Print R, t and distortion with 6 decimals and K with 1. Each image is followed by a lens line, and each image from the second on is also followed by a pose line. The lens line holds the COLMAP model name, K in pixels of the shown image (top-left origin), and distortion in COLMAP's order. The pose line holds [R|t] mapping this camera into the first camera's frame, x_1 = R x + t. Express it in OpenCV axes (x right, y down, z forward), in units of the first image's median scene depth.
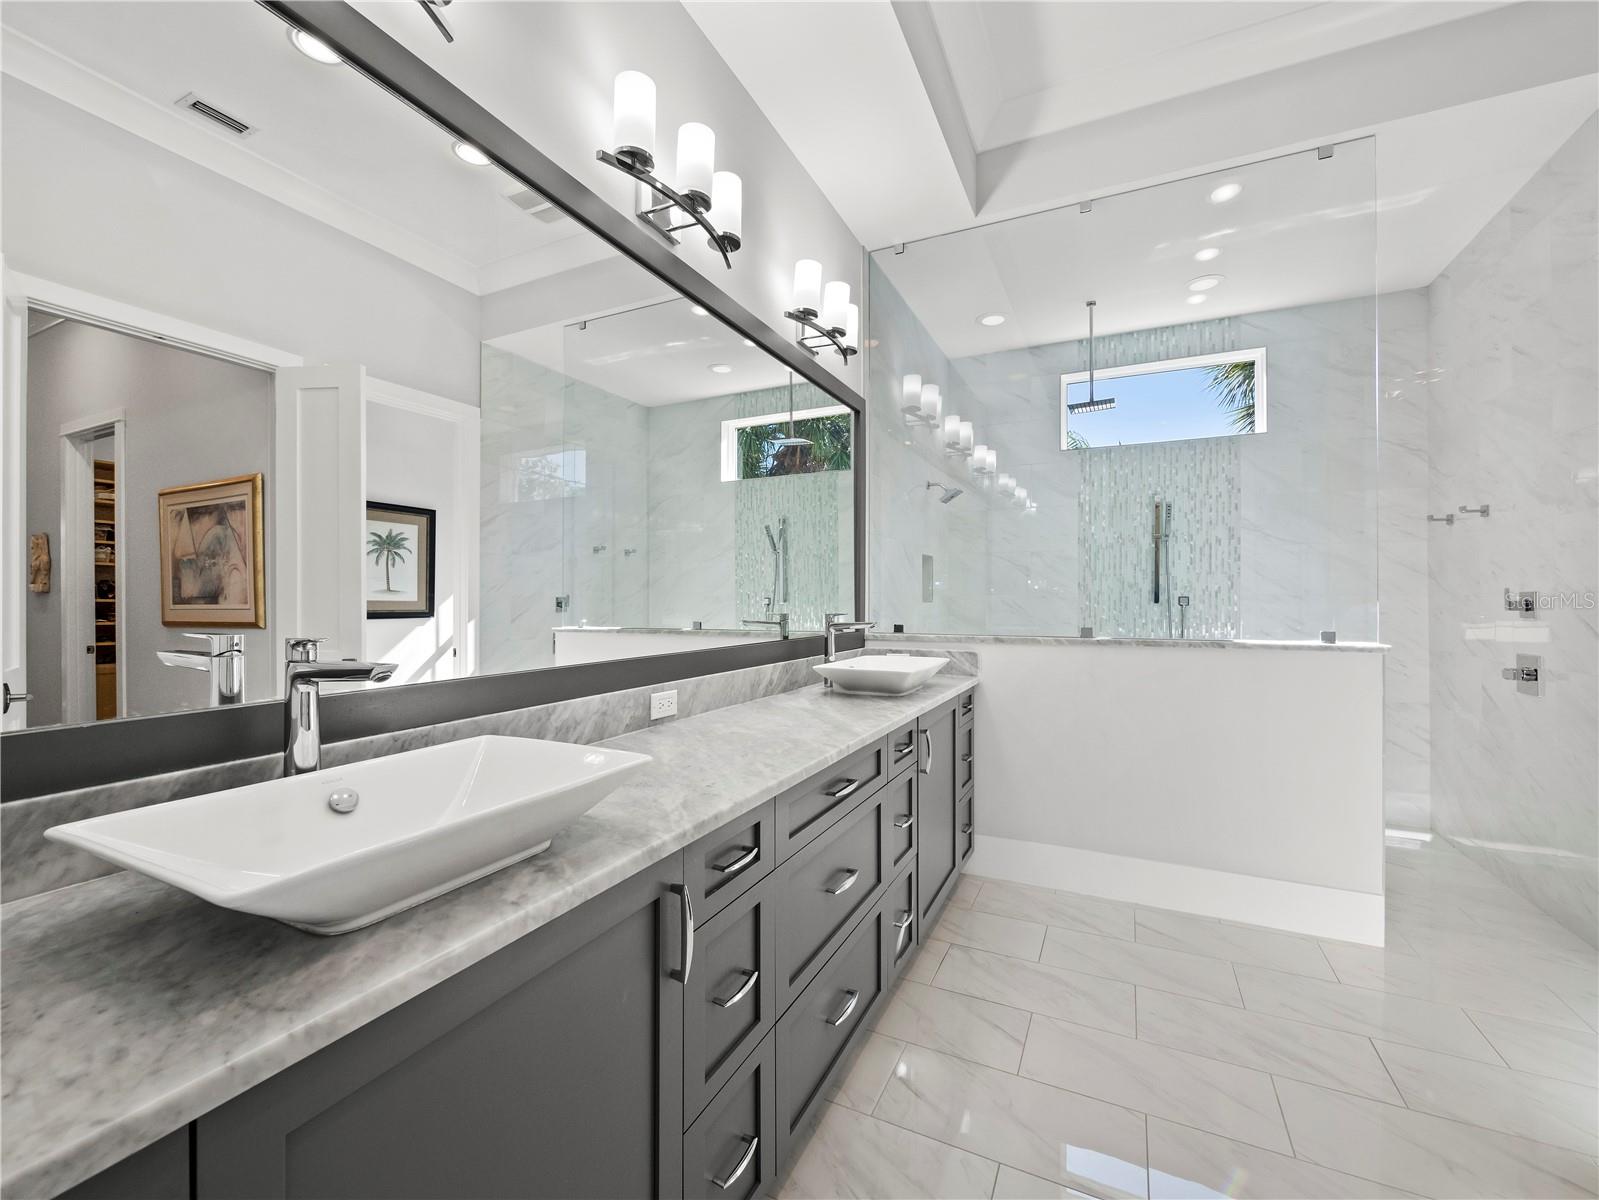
lens RADIAL K [[681.8, 0, 802.5], [0, 681.8, 616.3], [0, 0, 1]] dist [0.000805, 0.000012]
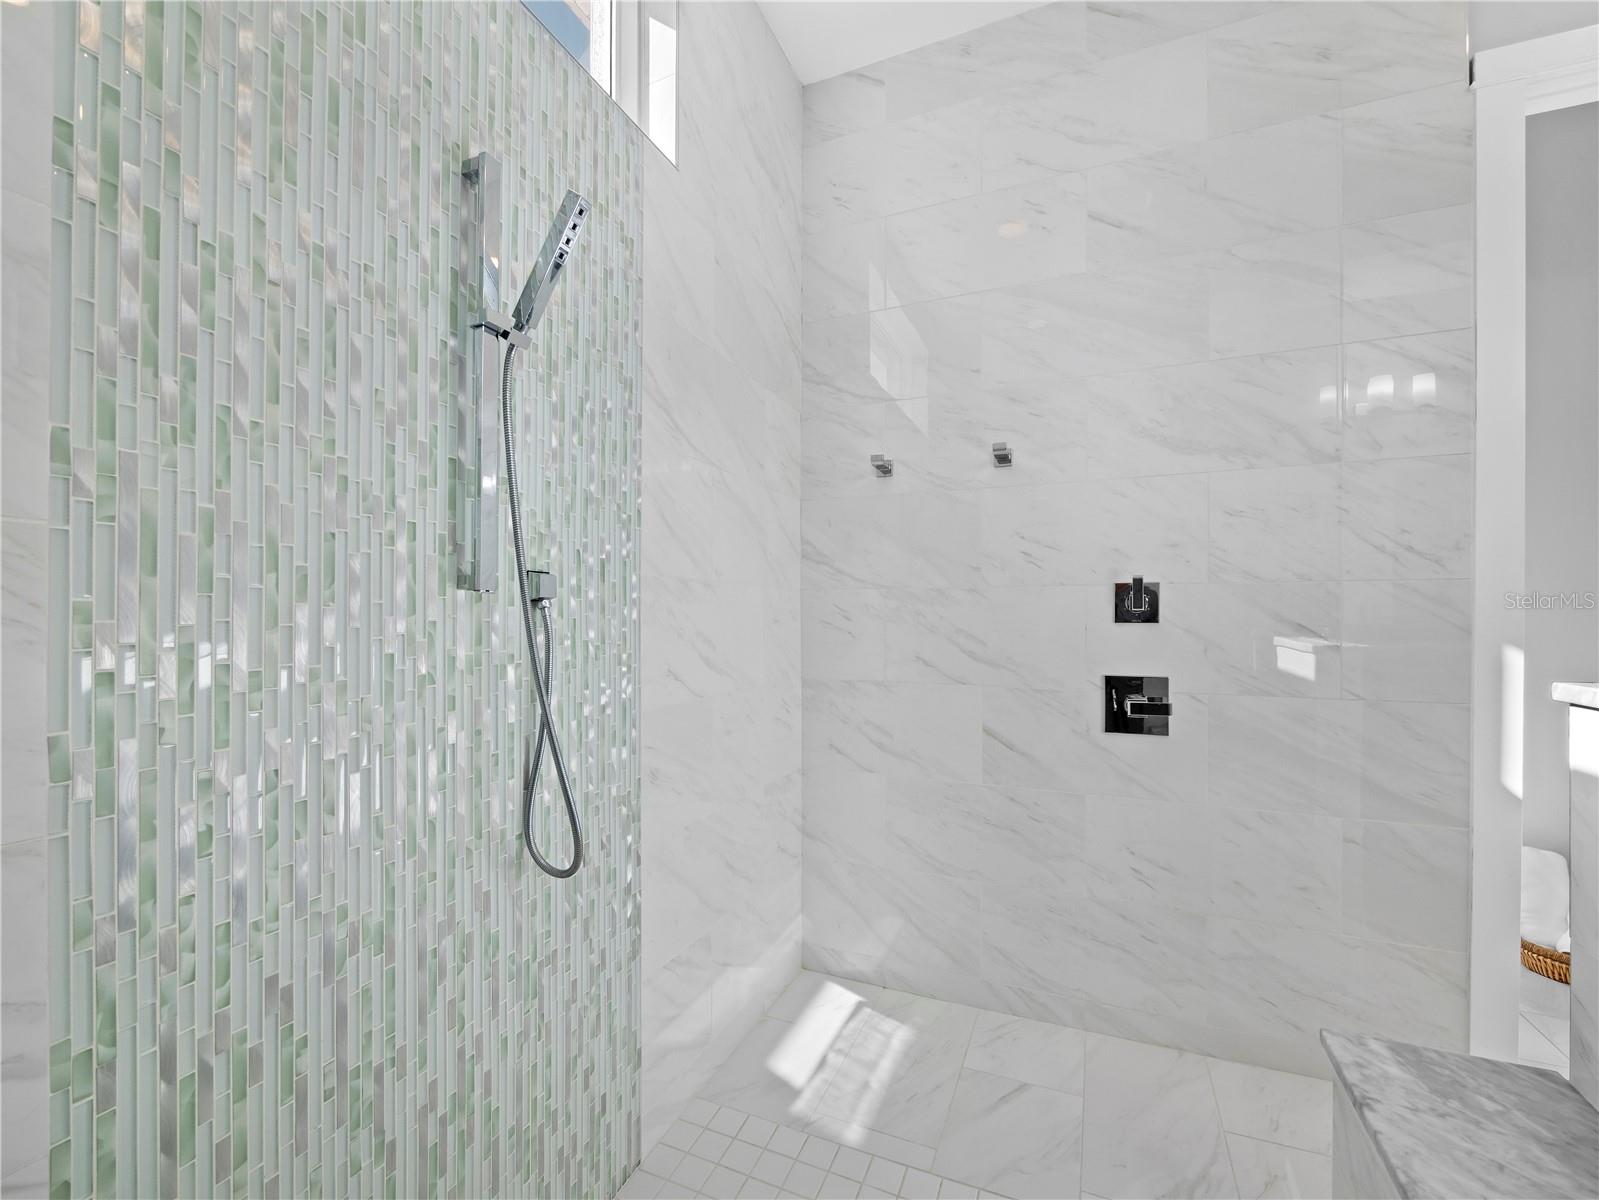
lens RADIAL K [[681.8, 0, 802.5], [0, 681.8, 616.3], [0, 0, 1]] dist [0.000805, 0.000012]
pose [[-0.049238, -0.000946, 0.998787, 0.448640], [0.026537, 0.999645, 0.002255, -0.014017], [-0.998434, 0.026615, -0.049196, 1.505378]]
